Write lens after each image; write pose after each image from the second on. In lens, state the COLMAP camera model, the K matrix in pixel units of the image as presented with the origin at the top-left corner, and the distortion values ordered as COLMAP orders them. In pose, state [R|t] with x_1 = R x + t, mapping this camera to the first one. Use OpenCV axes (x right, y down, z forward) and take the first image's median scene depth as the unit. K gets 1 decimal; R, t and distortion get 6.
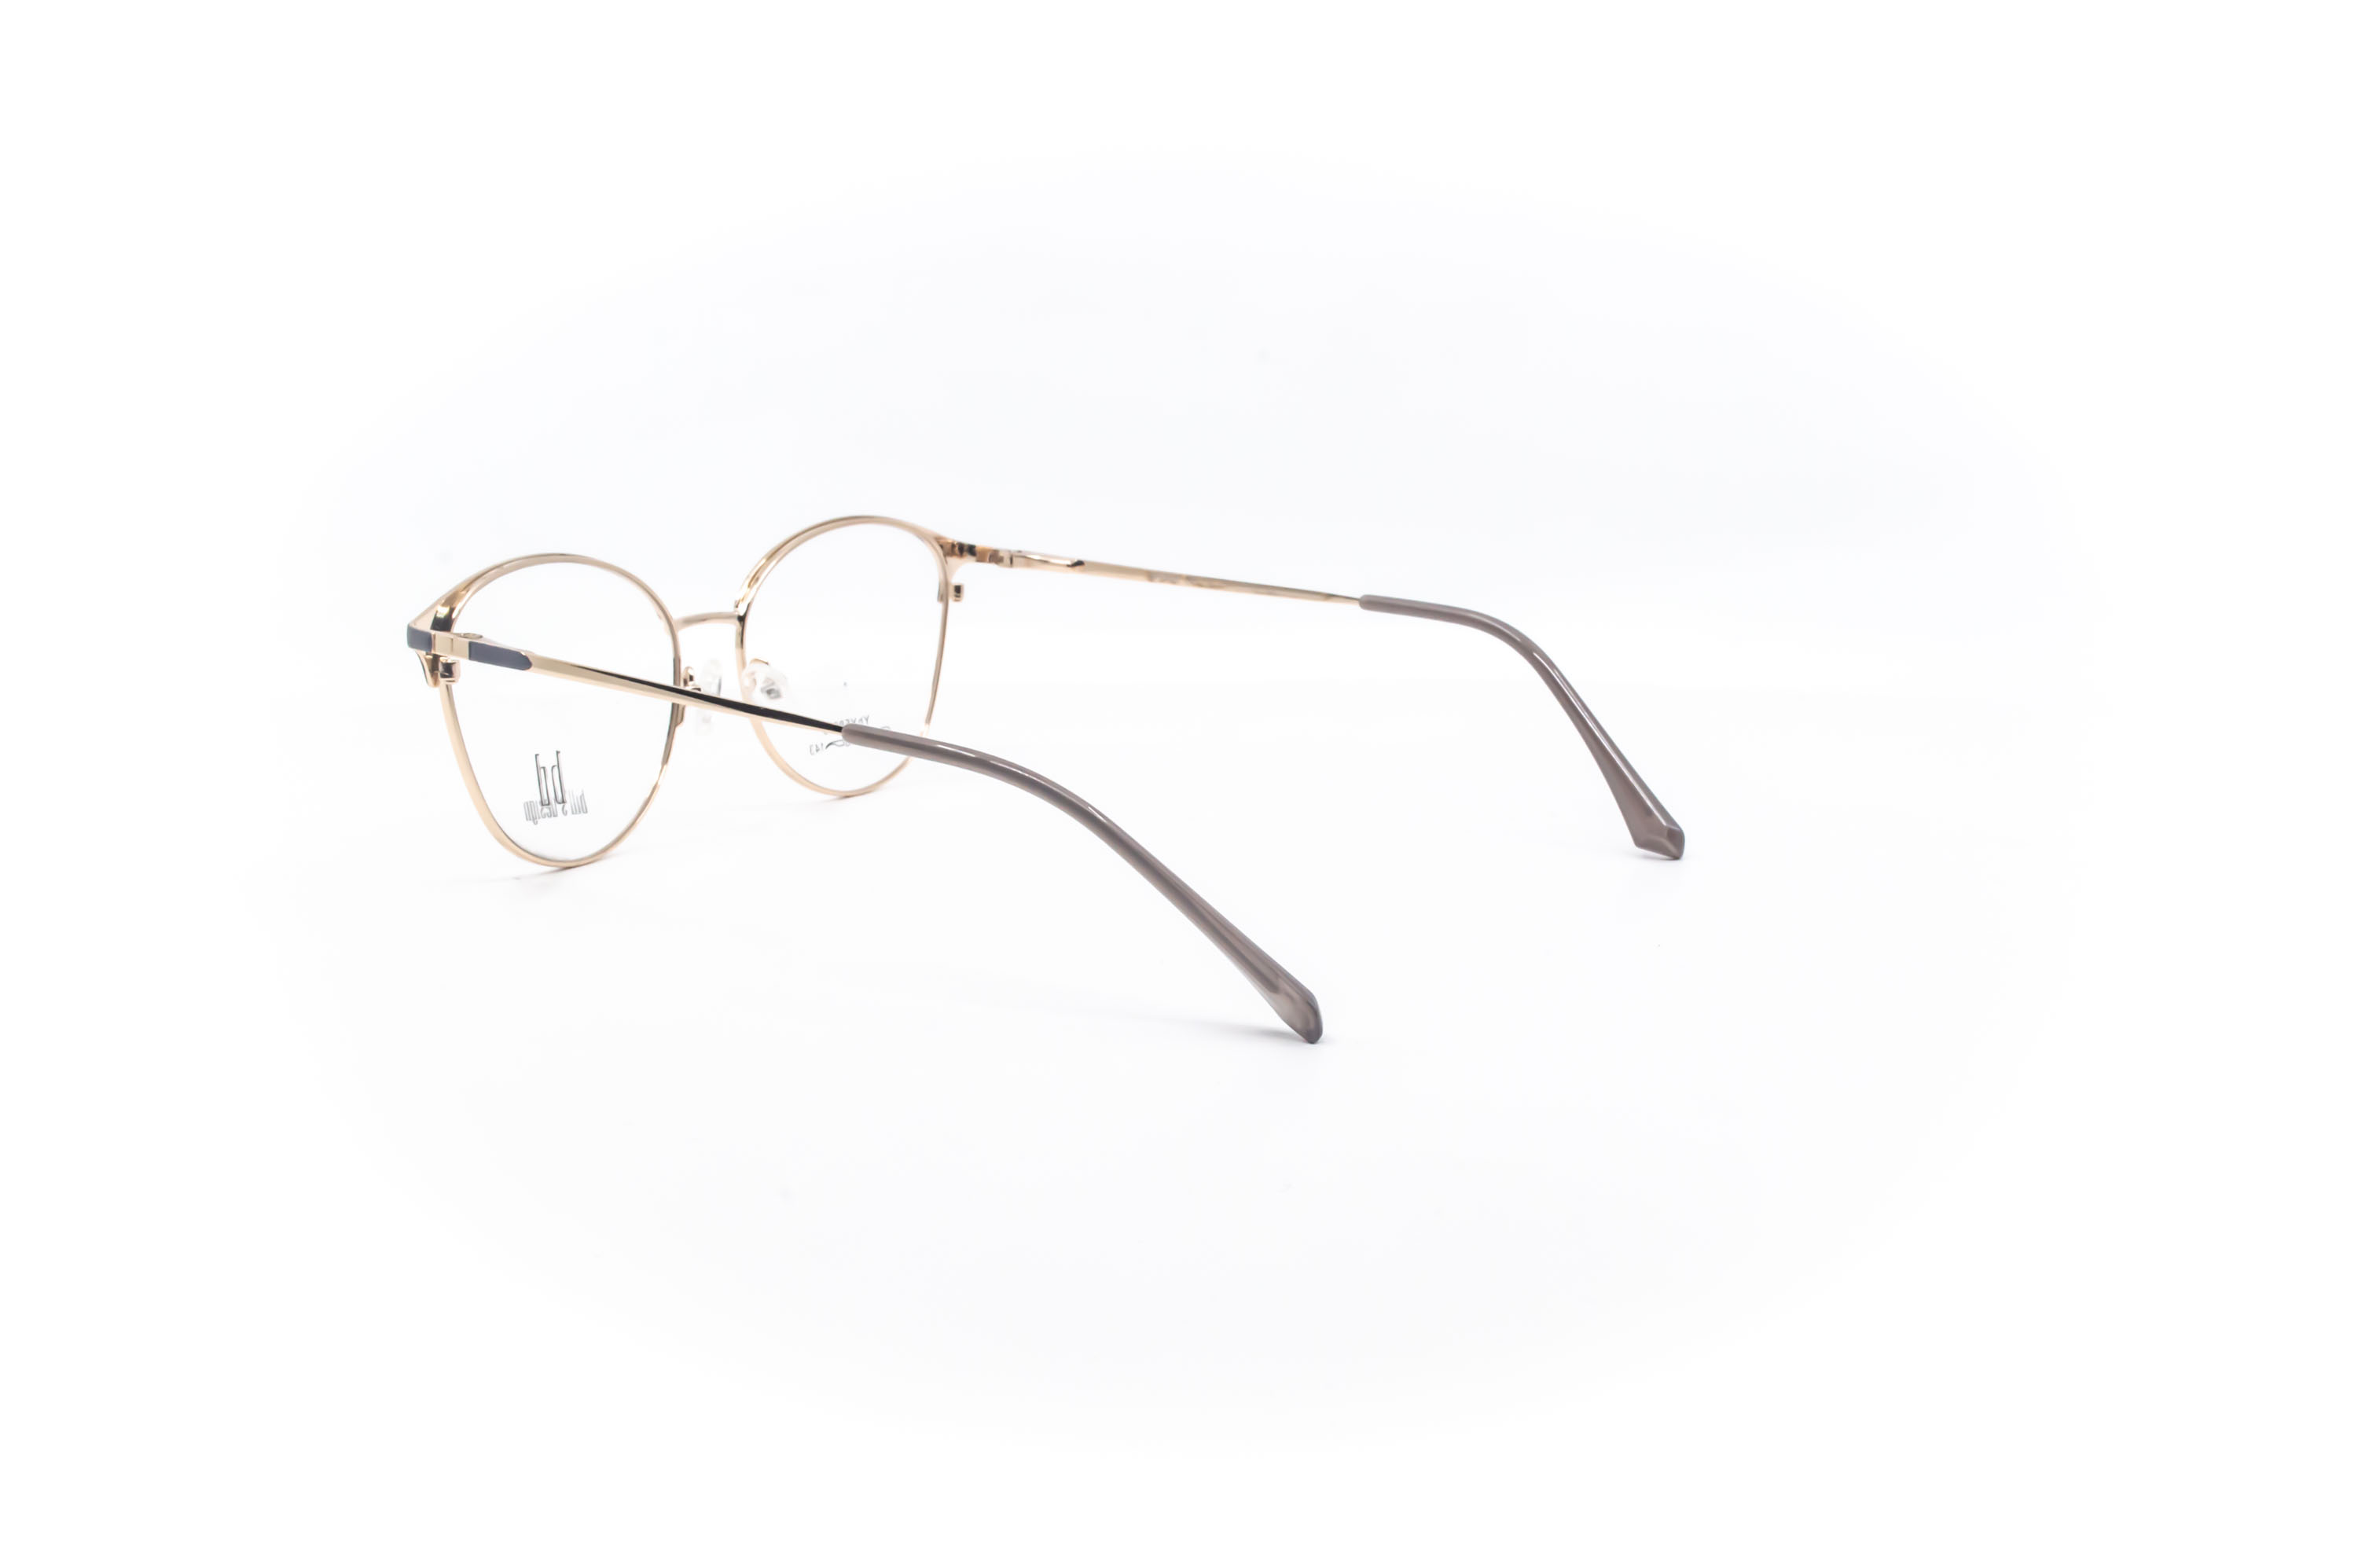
lens RADIAL K [[3023.3, 0, 1179.0], [0, 3023.3, 784.0], [0, 0, 1]] dist [-0.068734, -0.015702]
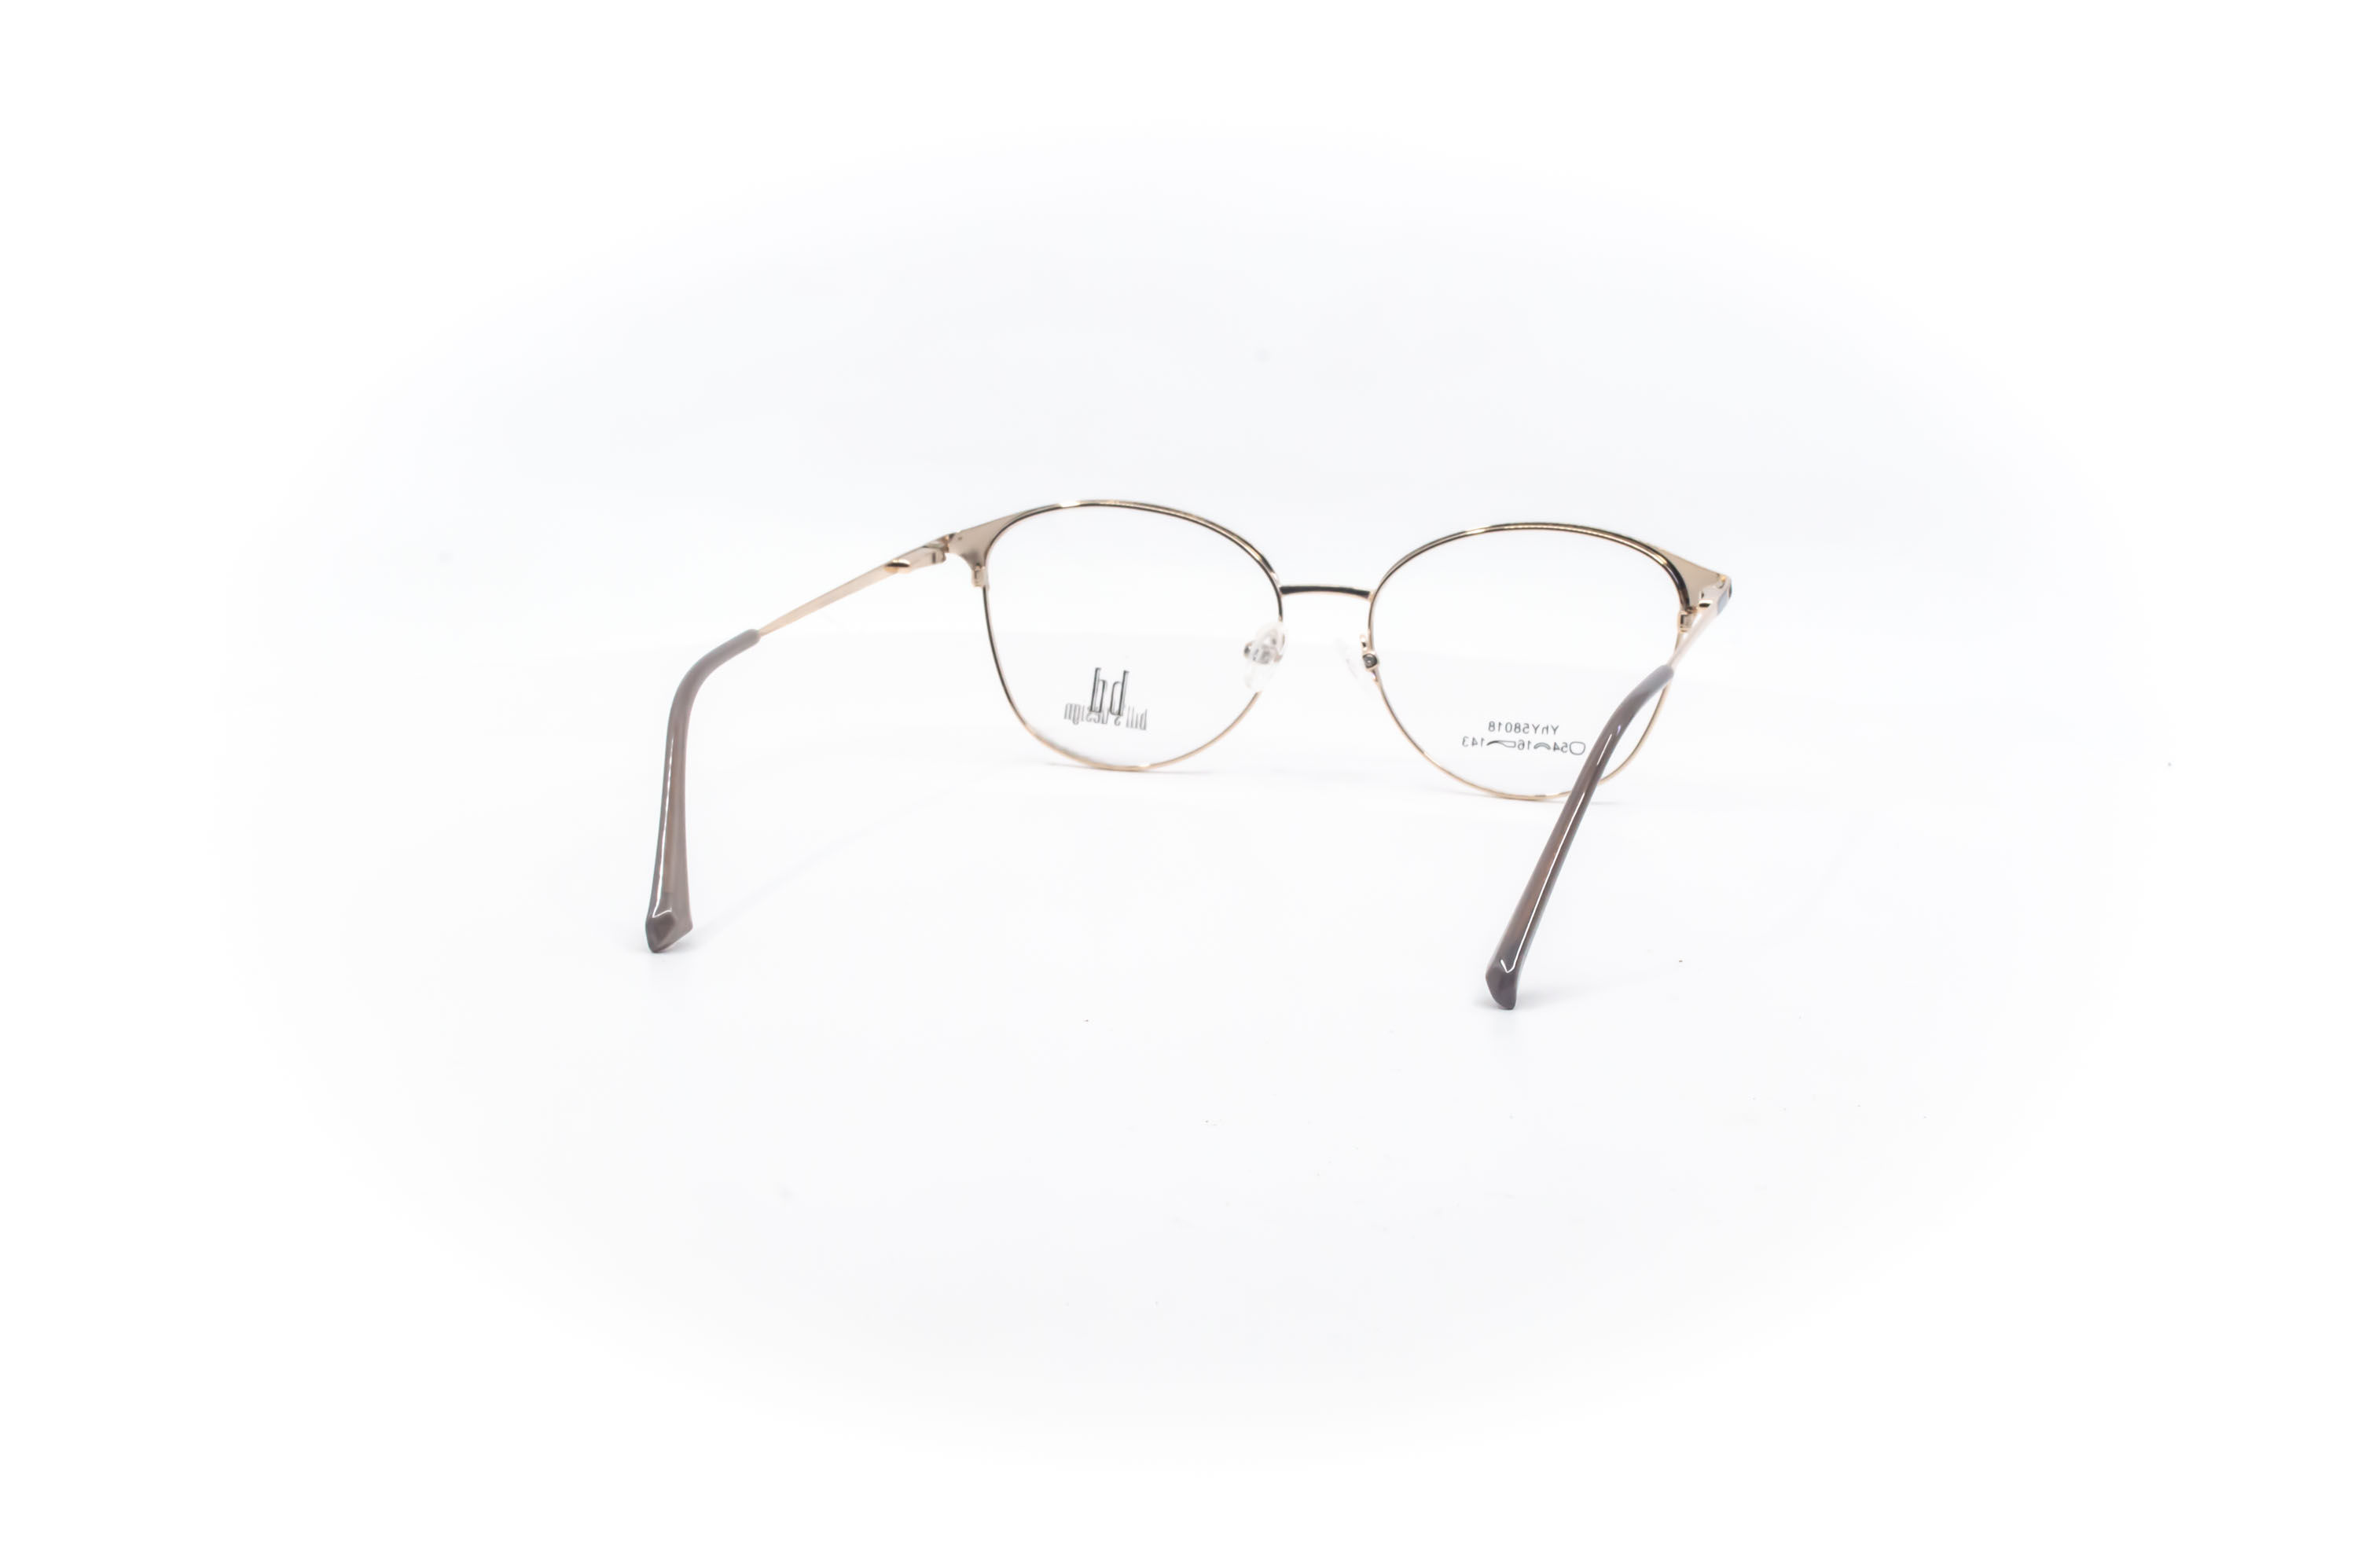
lens RADIAL K [[3023.3, 0, 1179.0], [0, 3023.3, 784.0], [0, 0, 1]] dist [-0.068734, -0.015702]
pose [[0.249334, 0.181551, -0.951248, 0.906113], [-0.186459, 0.972891, 0.136808, -0.130115], [0.950298, 0.143258, 0.276427, 0.687118]]
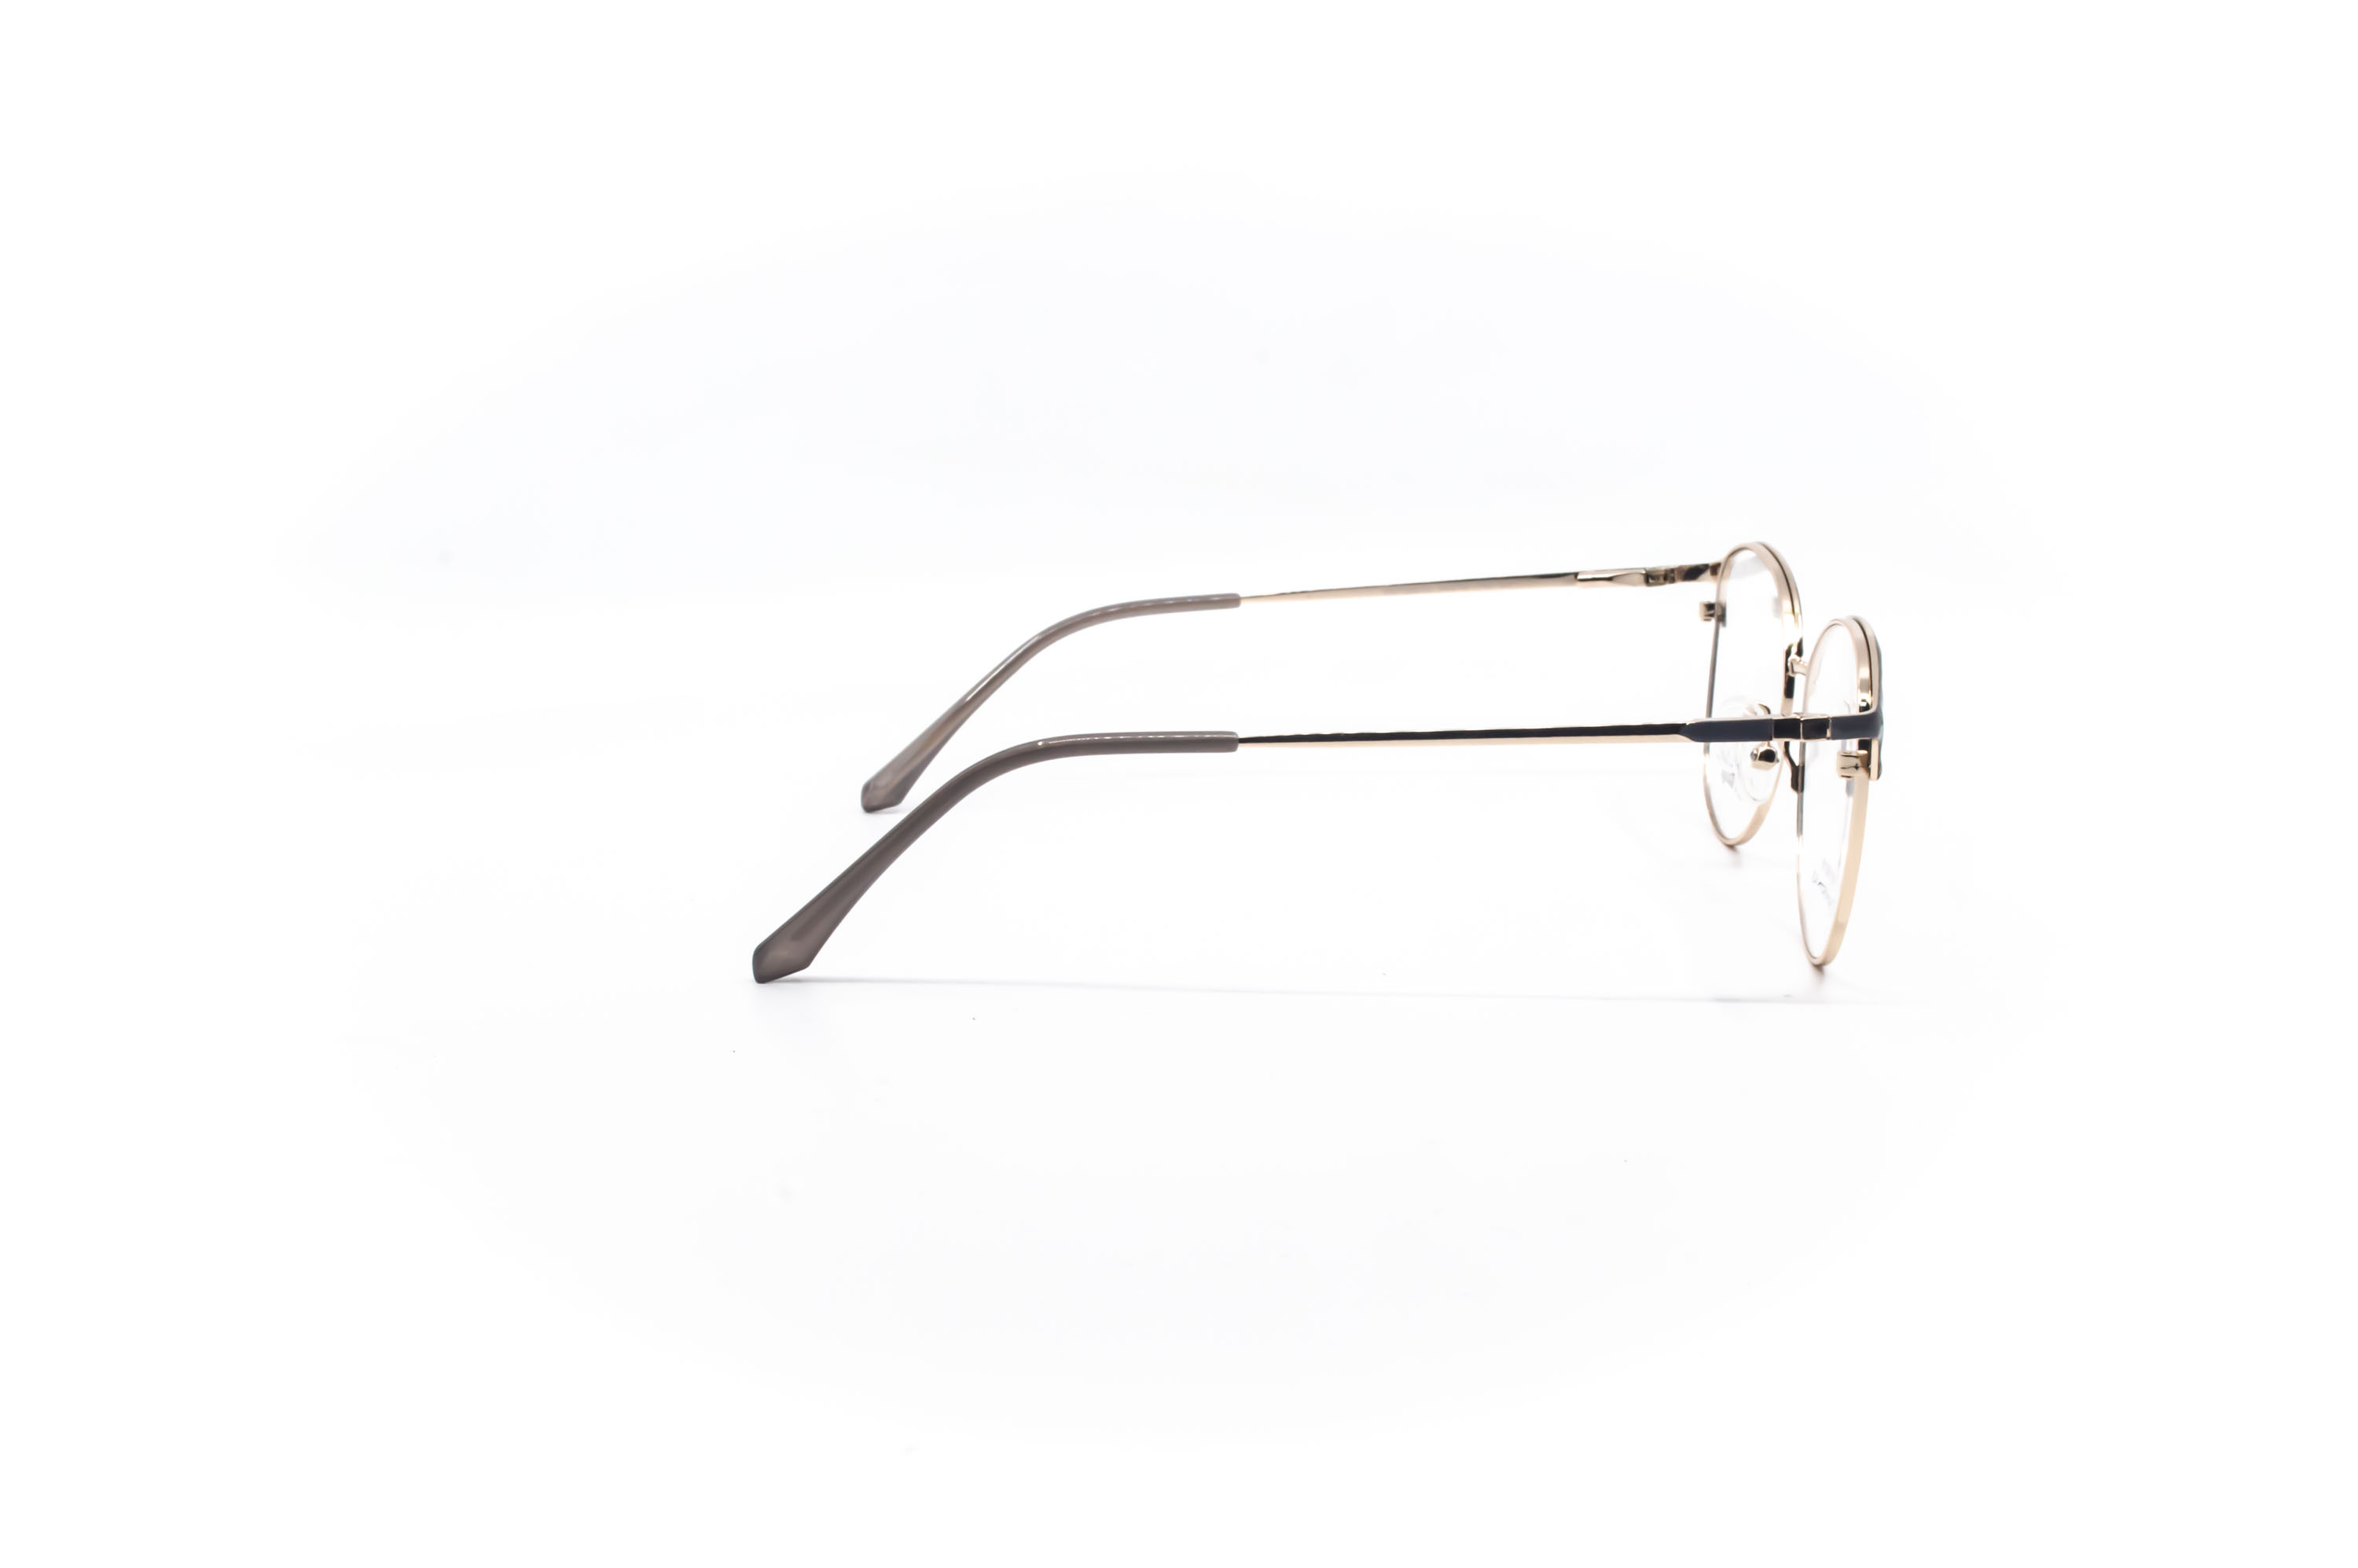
lens RADIAL K [[3023.3, 0, 1179.0], [0, 3023.3, 784.0], [0, 0, 1]] dist [-0.068734, -0.015702]
pose [[-0.871948, 0.084006, -0.482338, 0.467342], [-0.102537, 0.931989, 0.347681, -0.333050], [0.478741, 0.352617, -0.804032, 1.721165]]
